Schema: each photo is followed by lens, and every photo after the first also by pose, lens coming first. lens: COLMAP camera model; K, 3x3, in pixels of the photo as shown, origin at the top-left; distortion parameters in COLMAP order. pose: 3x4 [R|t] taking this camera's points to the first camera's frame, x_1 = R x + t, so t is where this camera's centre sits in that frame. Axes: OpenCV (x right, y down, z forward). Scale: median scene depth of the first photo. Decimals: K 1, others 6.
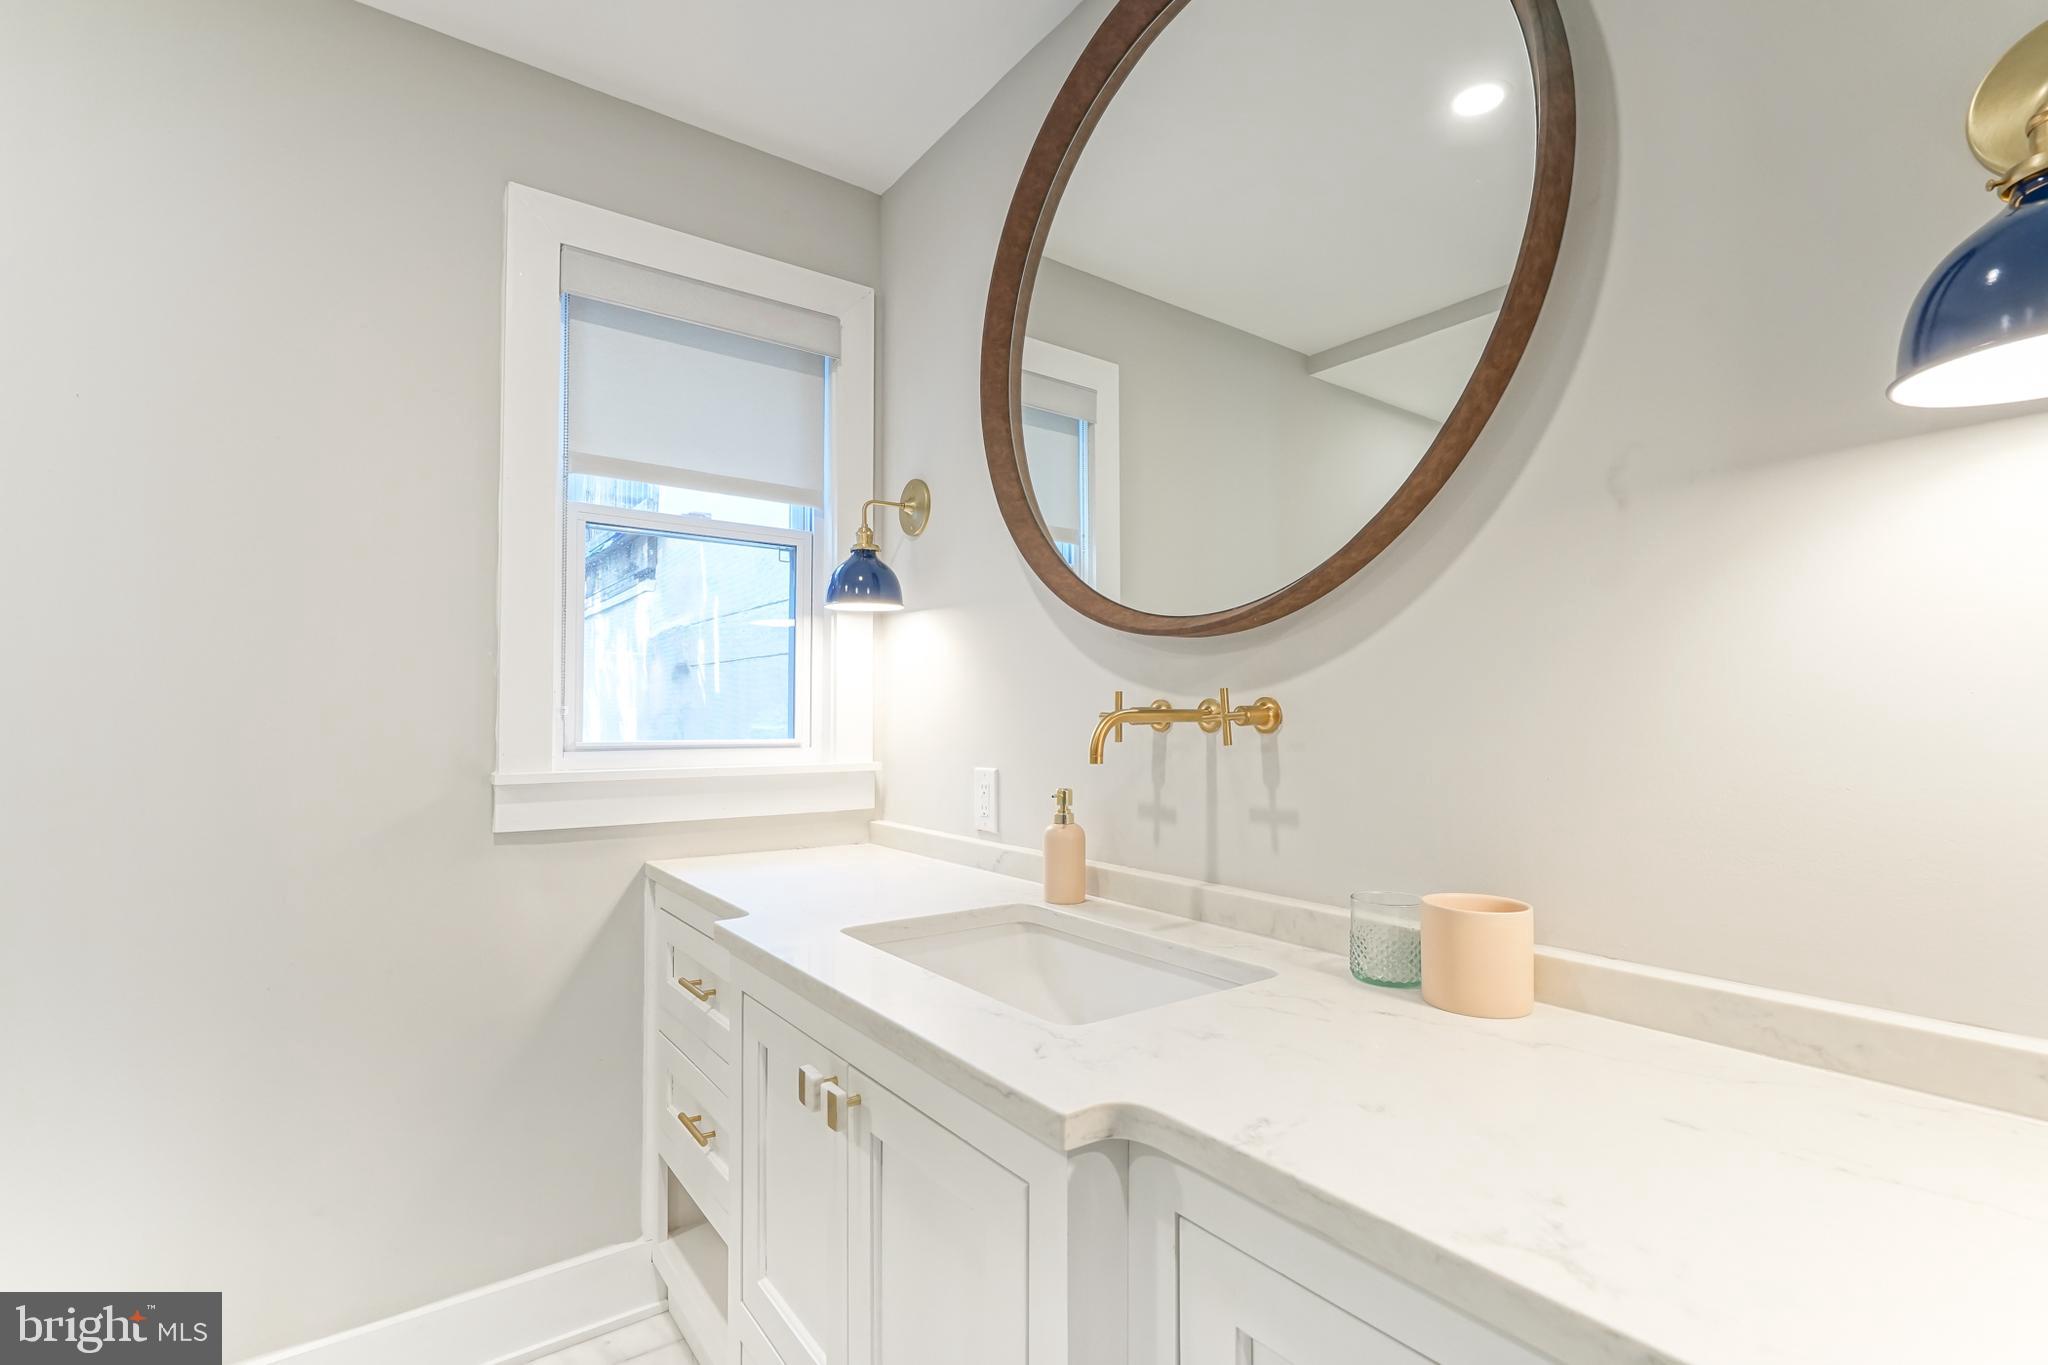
lens RADIAL K [[918.0, 0, 1010.3], [0, 918.0, 725.3], [0, 0, 1]] dist [-0.010443, 0.003260]
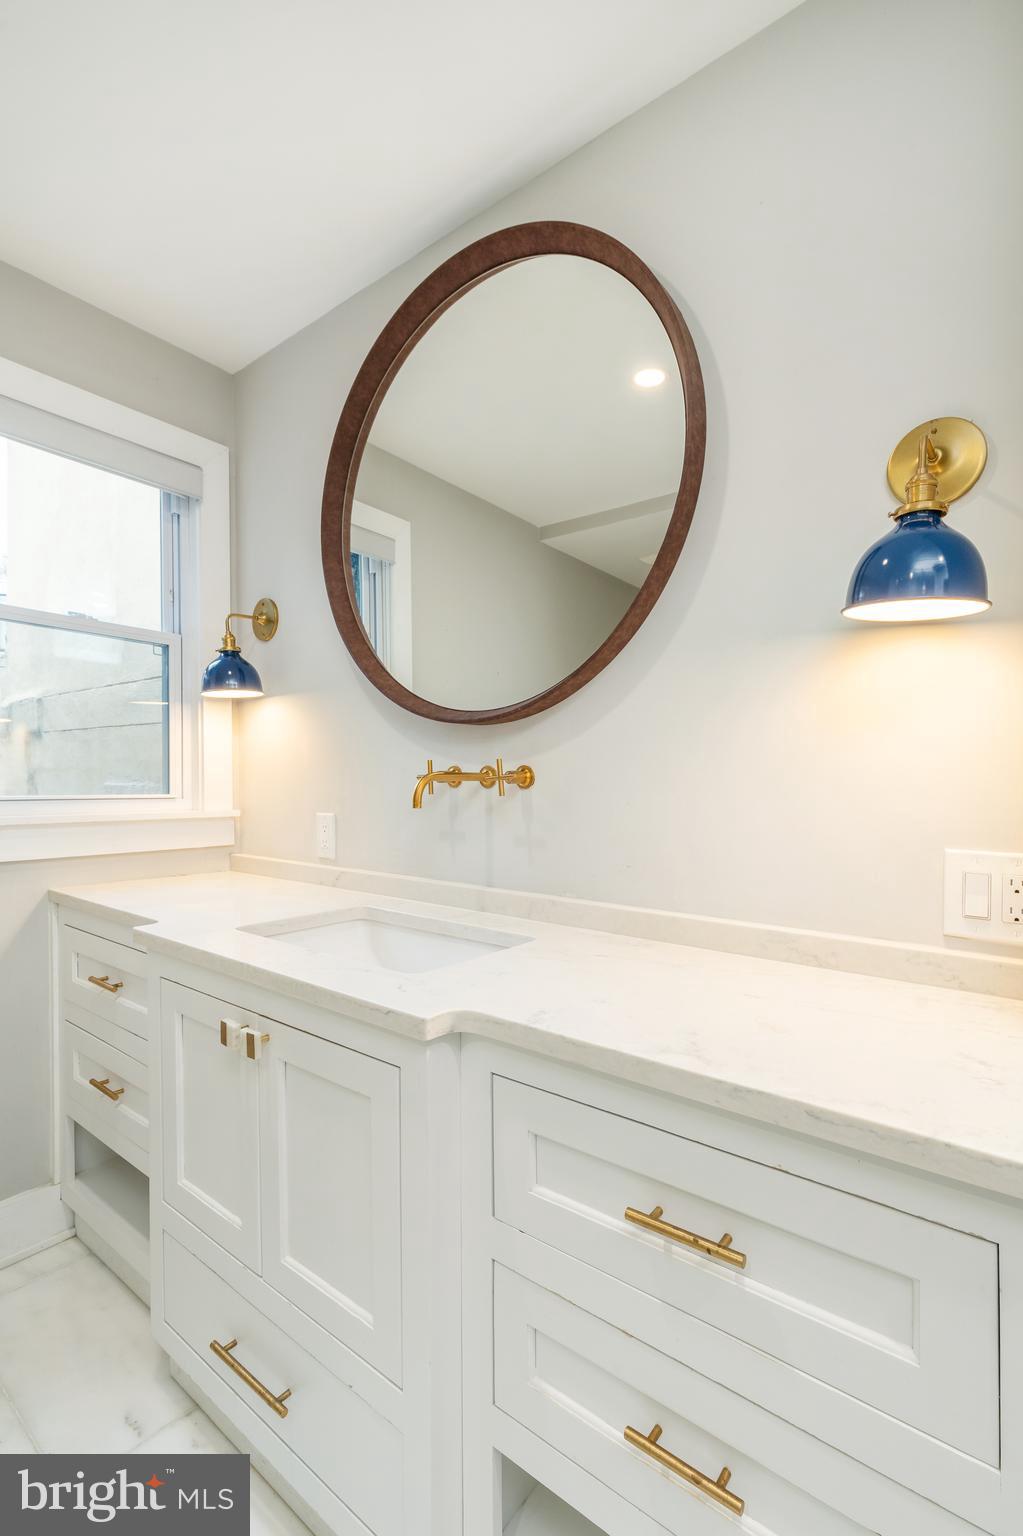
lens RADIAL K [[689.0, 0, 498.8], [0, 689.0, 800.5], [0, 0, 1]] dist [0.000508, 0.000113]
pose [[0.964475, -0.006967, 0.264082, -0.059933], [-0.000777, 0.999573, 0.029210, -0.003896], [-0.264172, -0.028377, 0.964058, -0.096194]]
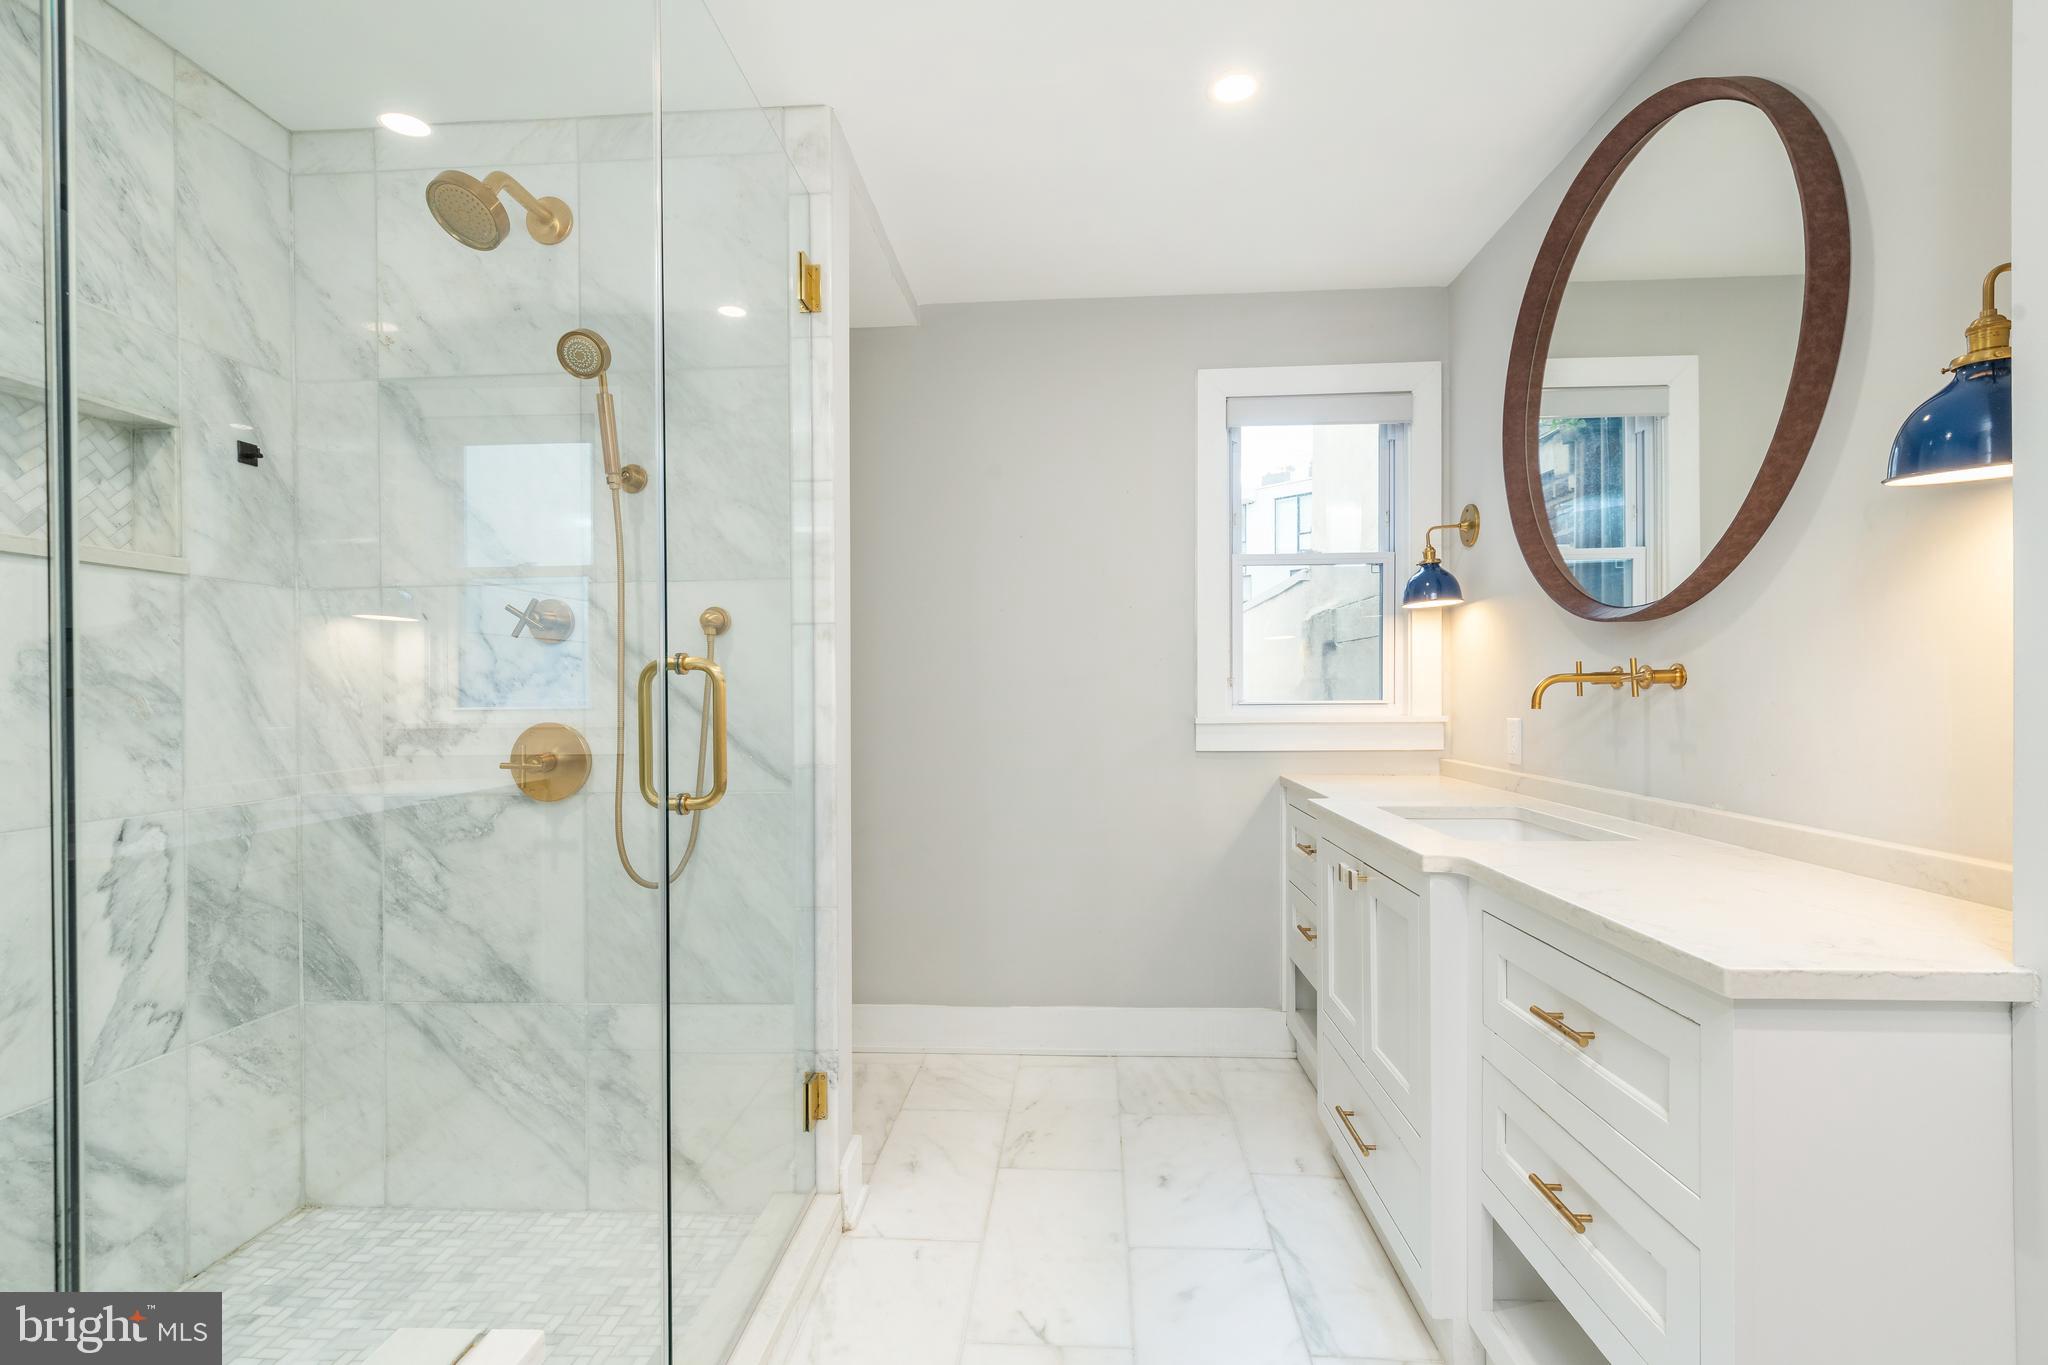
lens RADIAL K [[918.7, 0, 1047.2], [0, 918.7, 714.2], [0, 0, 1]] dist [0.000508, 0.000113]
pose [[0.782455, -0.000437, -0.622706, 0.341426], [0.015013, 0.999722, 0.018163, 0.006749], [0.622526, -0.023560, 0.782245, -0.610644]]
